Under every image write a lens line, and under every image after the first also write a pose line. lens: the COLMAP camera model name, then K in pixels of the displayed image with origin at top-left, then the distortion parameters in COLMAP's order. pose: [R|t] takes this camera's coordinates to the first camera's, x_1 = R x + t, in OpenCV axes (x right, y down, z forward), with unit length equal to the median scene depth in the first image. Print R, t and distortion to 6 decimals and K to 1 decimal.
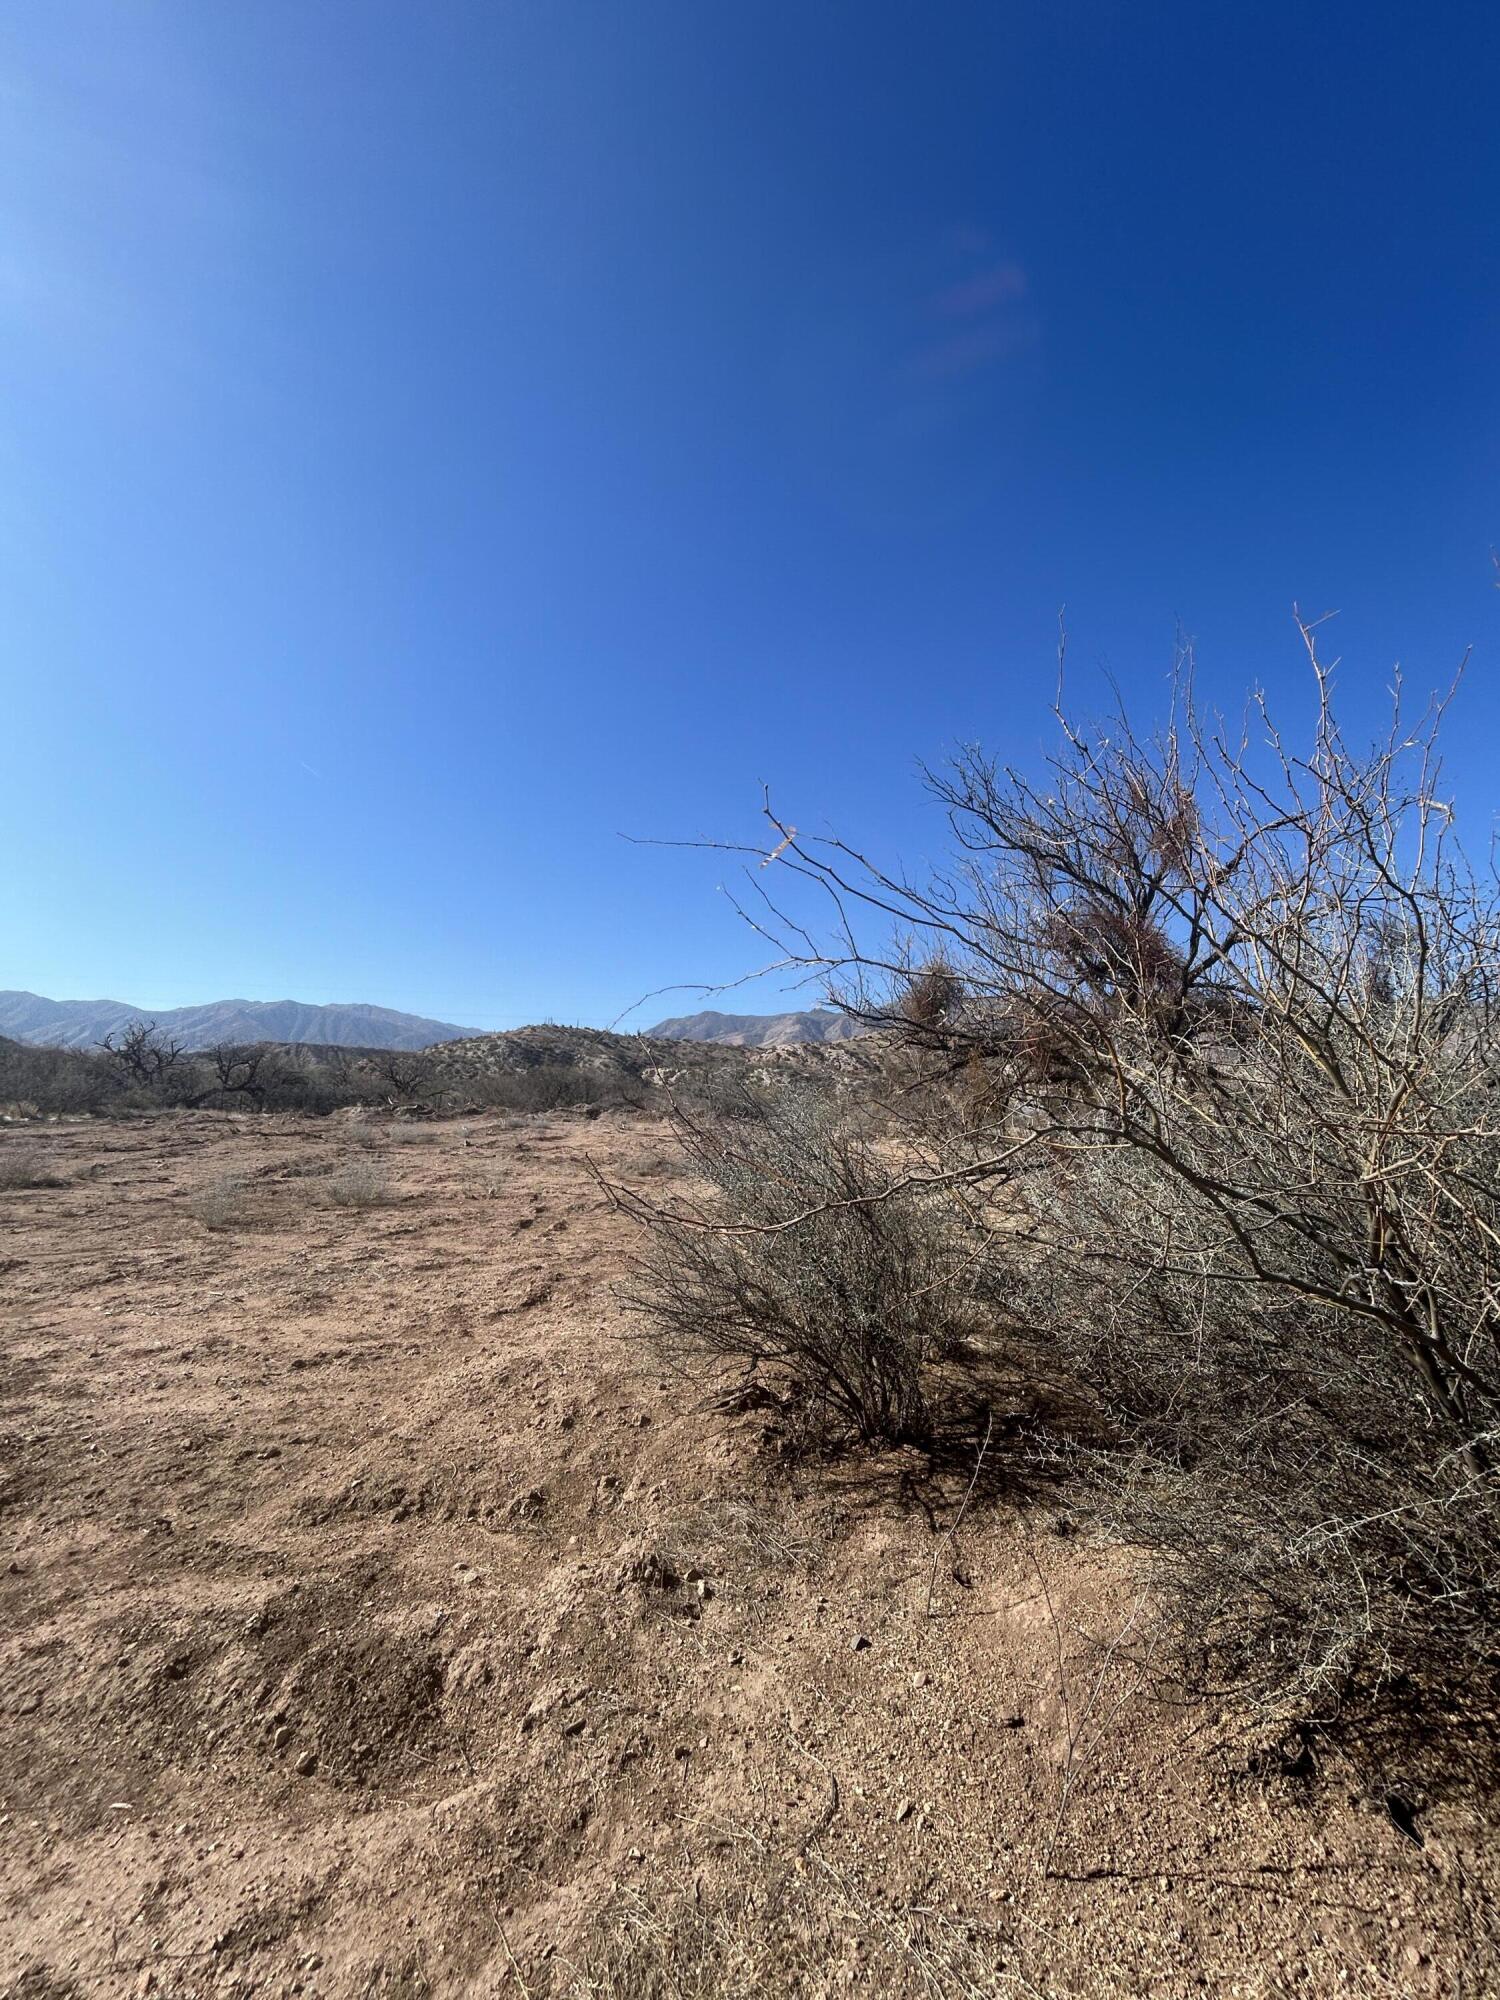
lens RADIAL K [[806.1, 0, 752.6], [0, 806.1, 1004.9], [0, 0, 1]] dist [-0.001563, 0.000771]
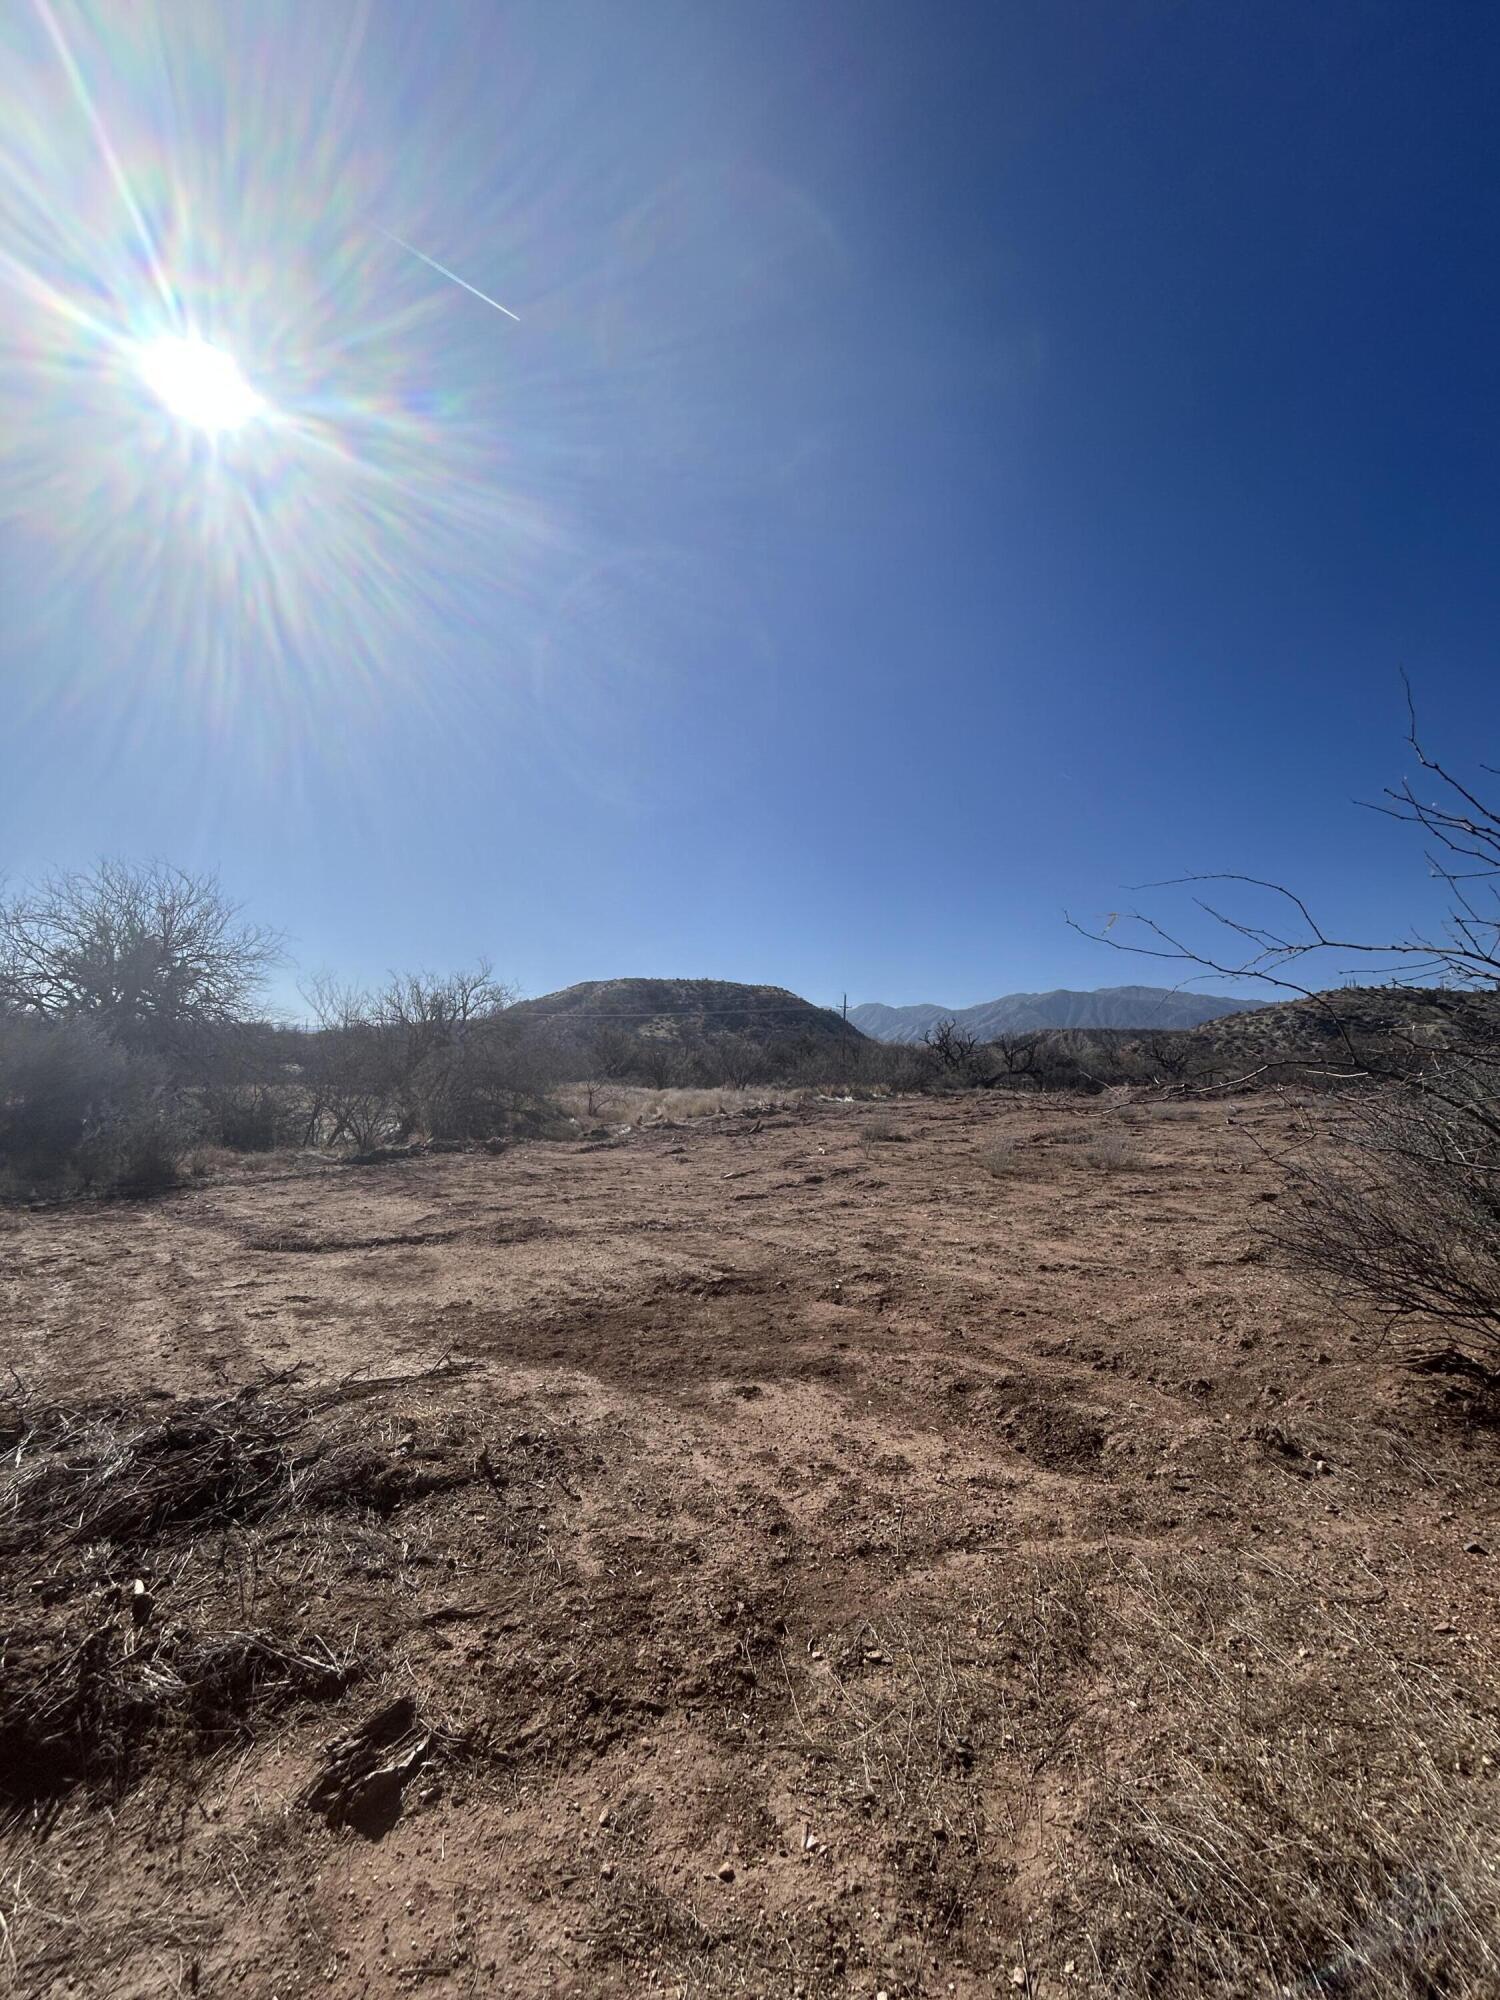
lens RADIAL K [[806.1, 0, 747.7], [0, 806.1, 999.4], [0, 0, 1]] dist [-0.001563, 0.000771]
pose [[0.620752, -0.092443, -0.778538, 0.179829], [0.105053, 0.993877, -0.034250, -0.006887], [0.776937, -0.060527, 0.626662, -0.166963]]
